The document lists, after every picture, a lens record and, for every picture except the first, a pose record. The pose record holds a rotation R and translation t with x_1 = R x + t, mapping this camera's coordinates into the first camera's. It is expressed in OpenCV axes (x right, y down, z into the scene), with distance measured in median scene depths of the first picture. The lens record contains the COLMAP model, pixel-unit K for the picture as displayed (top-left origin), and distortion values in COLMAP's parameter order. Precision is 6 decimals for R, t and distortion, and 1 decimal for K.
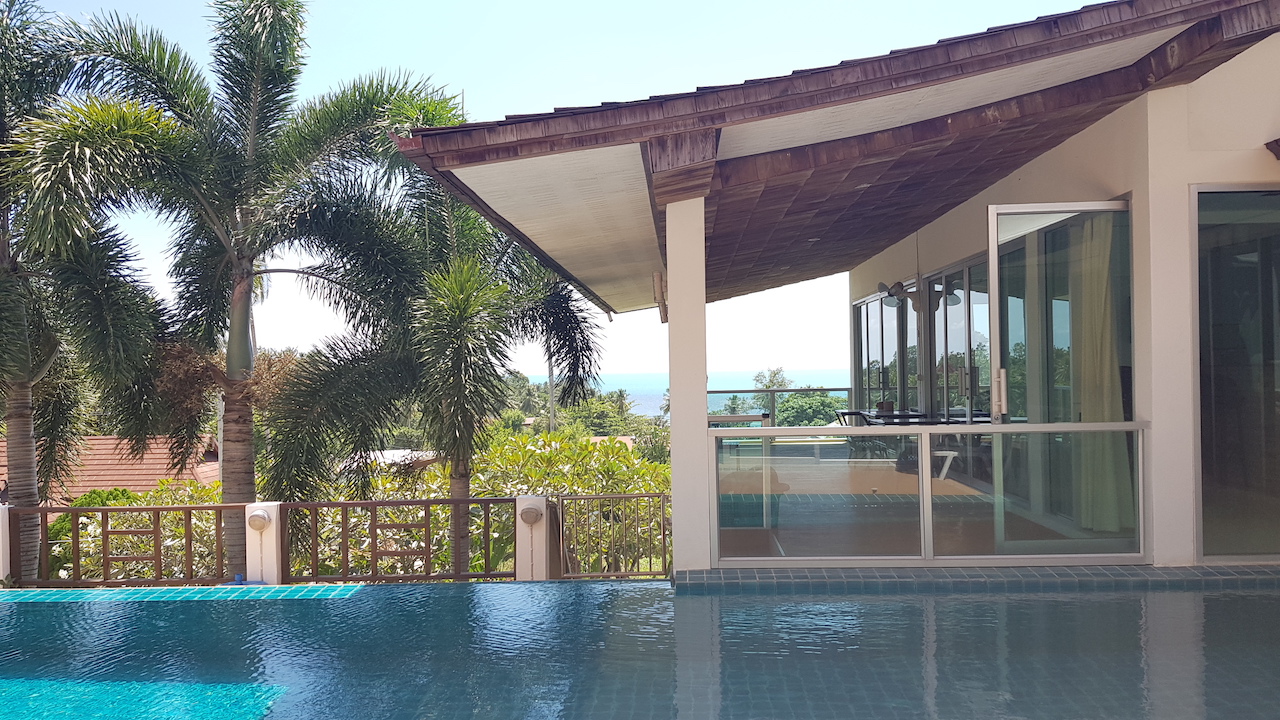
lens RADIAL K [[989.9, 0, 644.5], [0, 989.9, 365.0], [0, 0, 1]] dist [0.030166, -0.030950]
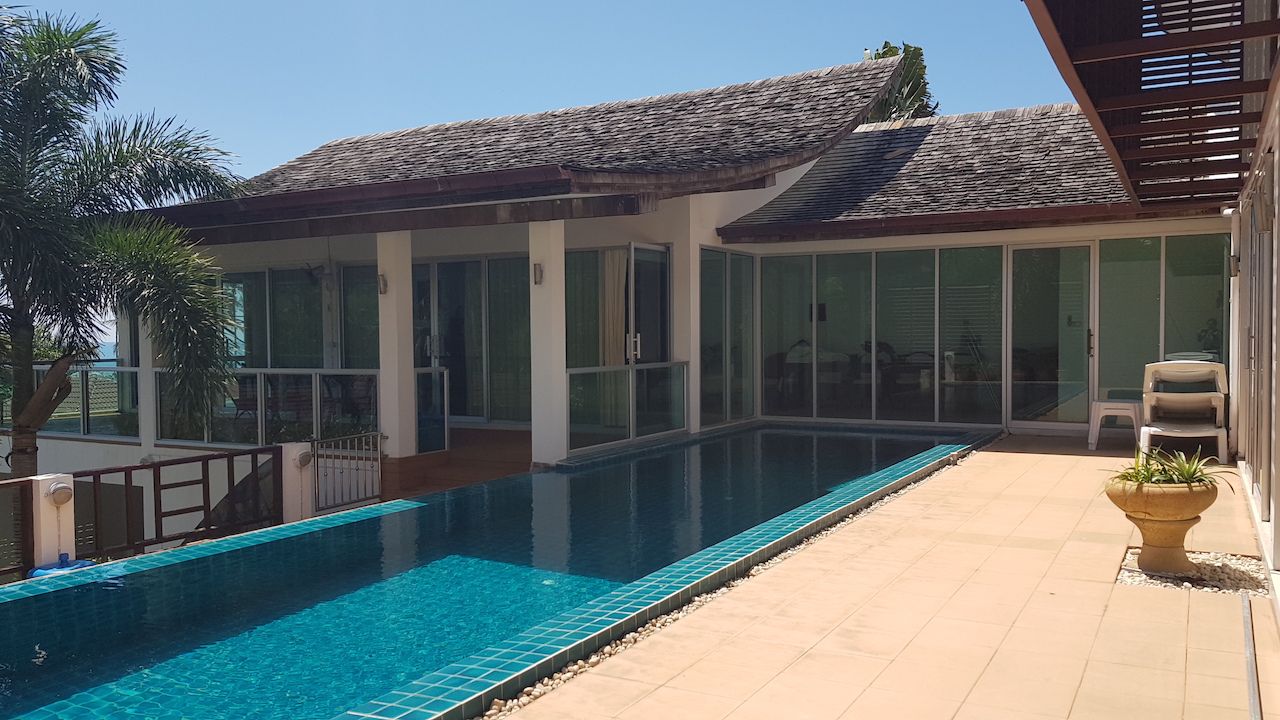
lens RADIAL K [[989.9, 0, 638.7], [0, 989.9, 364.5], [0, 0, 1]] dist [0.030166, -0.030950]
pose [[0.458995, -0.002478, 0.888436, -0.971048], [0.006420, 0.999979, -0.000528, 0.048275], [-0.888416, 0.005946, 0.459001, 0.141100]]
